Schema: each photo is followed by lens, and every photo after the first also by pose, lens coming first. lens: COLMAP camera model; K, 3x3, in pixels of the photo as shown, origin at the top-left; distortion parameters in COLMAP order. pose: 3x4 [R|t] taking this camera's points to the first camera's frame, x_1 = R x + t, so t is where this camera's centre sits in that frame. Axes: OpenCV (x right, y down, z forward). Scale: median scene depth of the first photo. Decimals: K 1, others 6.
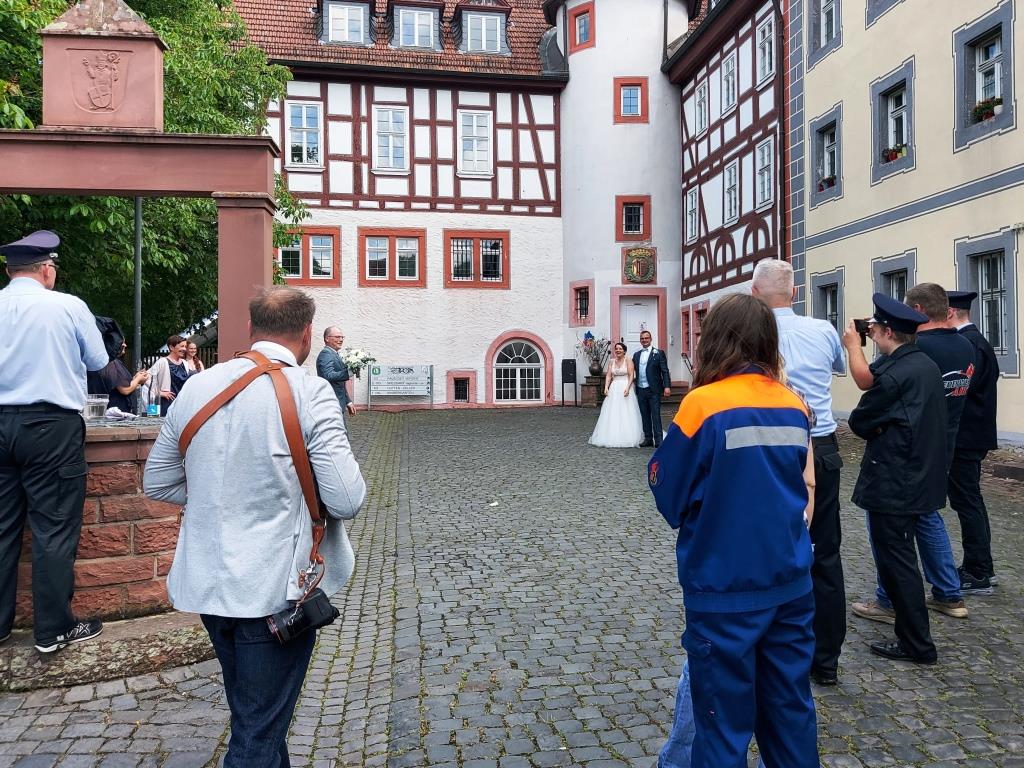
lens RADIAL K [[885.2, 0, 530.4], [0, 885.2, 342.6], [0, 0, 1]] dist [0.084234, -0.089545]
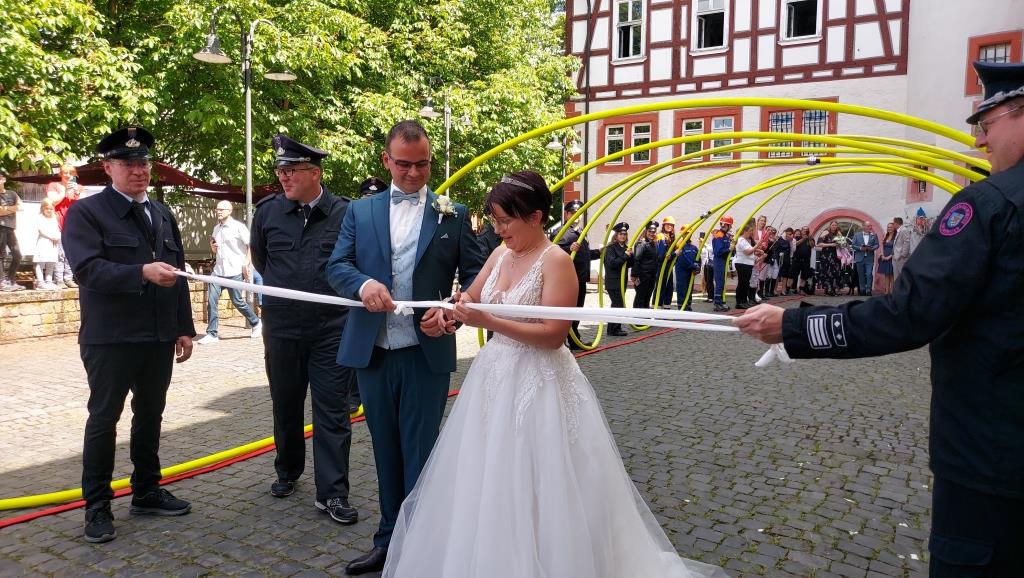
lens RADIAL K [[743.9, 0, 504.0], [0, 743.9, 297.6], [0, 0, 1]] dist [0.053318, -0.040597]
pose [[0.781540, 0.055239, -0.621405, 0.203079], [0.002739, 0.995759, 0.091962, 0.005405], [0.623849, -0.073574, 0.778074, 0.180425]]
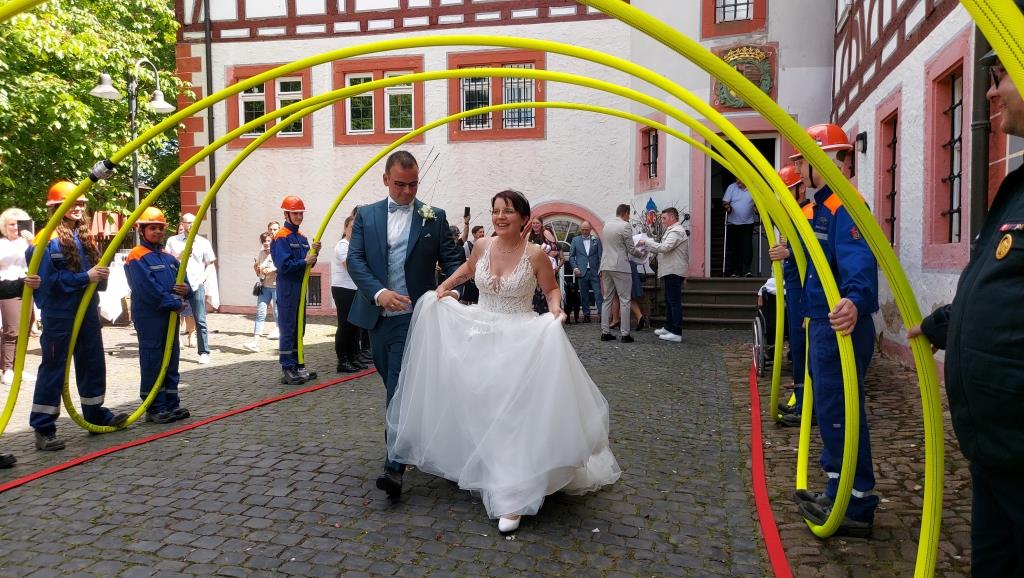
lens RADIAL K [[743.9, 0, 504.5], [0, 743.9, 284.0], [0, 0, 1]] dist [0.053318, -0.040597]
pose [[0.921074, 0.015989, -0.389059, 0.167925], [0.008145, 0.998147, 0.060303, 0.013205], [0.389302, -0.058712, 0.919237, 0.488841]]
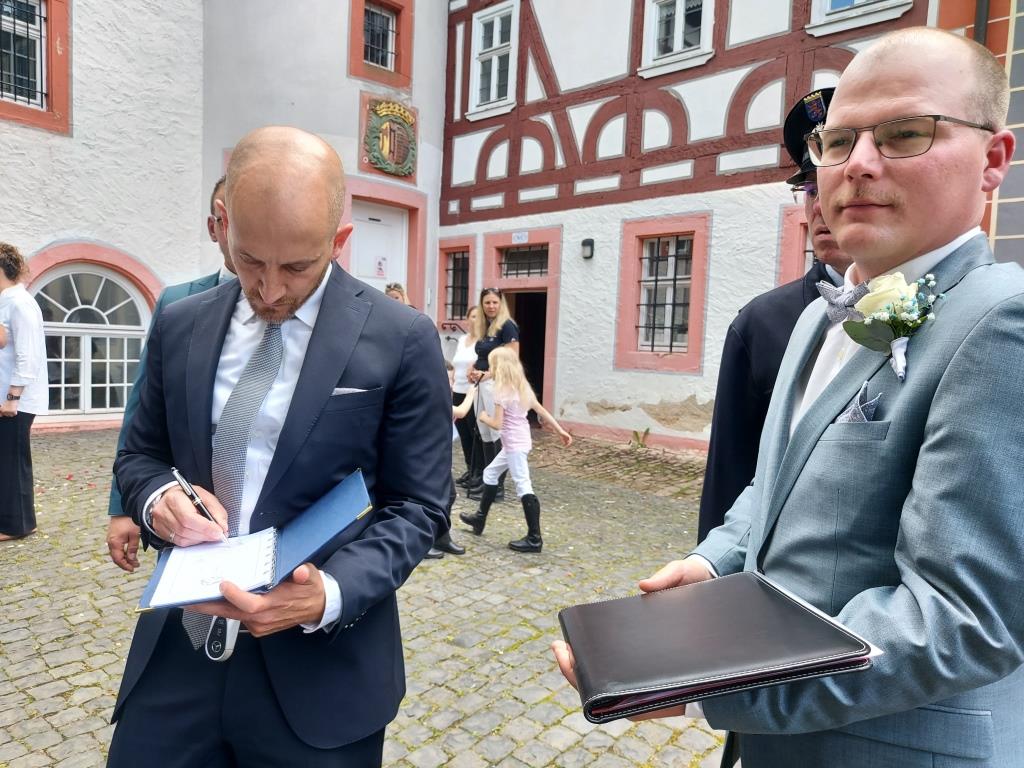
lens RADIAL K [[755.5, 0, 498.6], [0, 755.5, 403.8], [0, 0, 1]] dist [0.037214, -0.028259]
pose [[0.771650, -0.008243, 0.635994, -0.096314], [-0.069867, 0.992767, 0.097636, 0.012536], [-0.632199, -0.119776, 0.765492, 0.615502]]
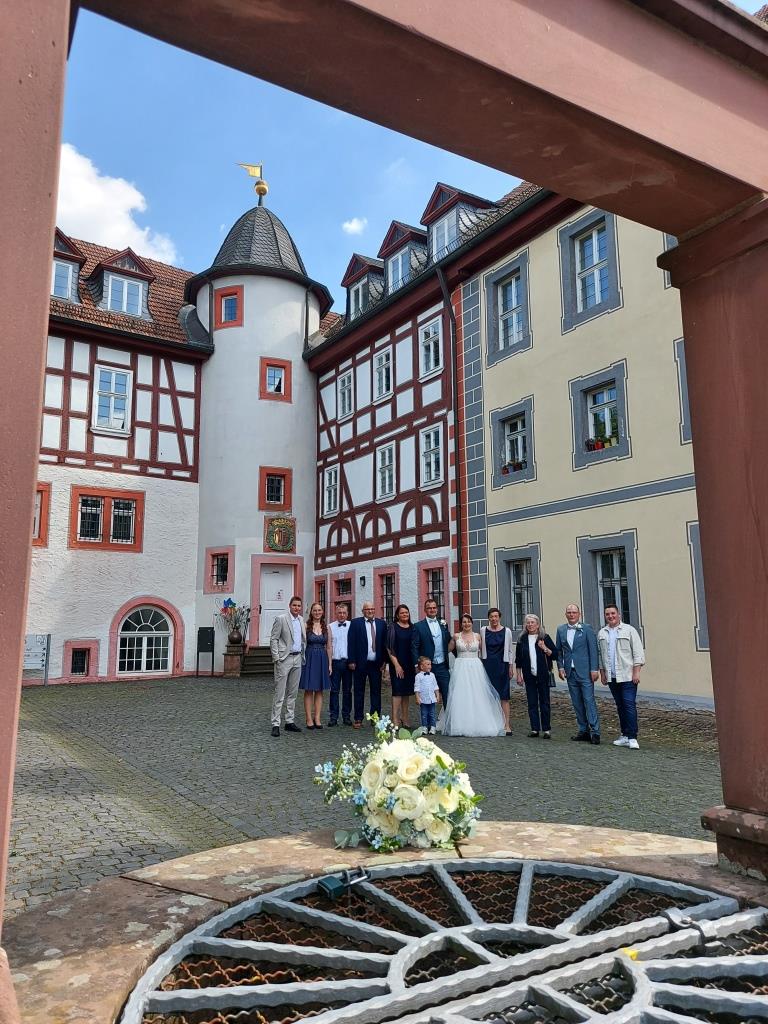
lens RADIAL K [[727.2, 0, 394.2], [0, 727.2, 509.0], [0, 0, 1]] dist [0.017721, -0.016471]
pose [[0.901544, 0.065591, 0.427687, -0.119819], [-0.007861, 0.990763, -0.135373, -0.002988], [-0.432616, 0.118683, 0.893732, 0.179859]]
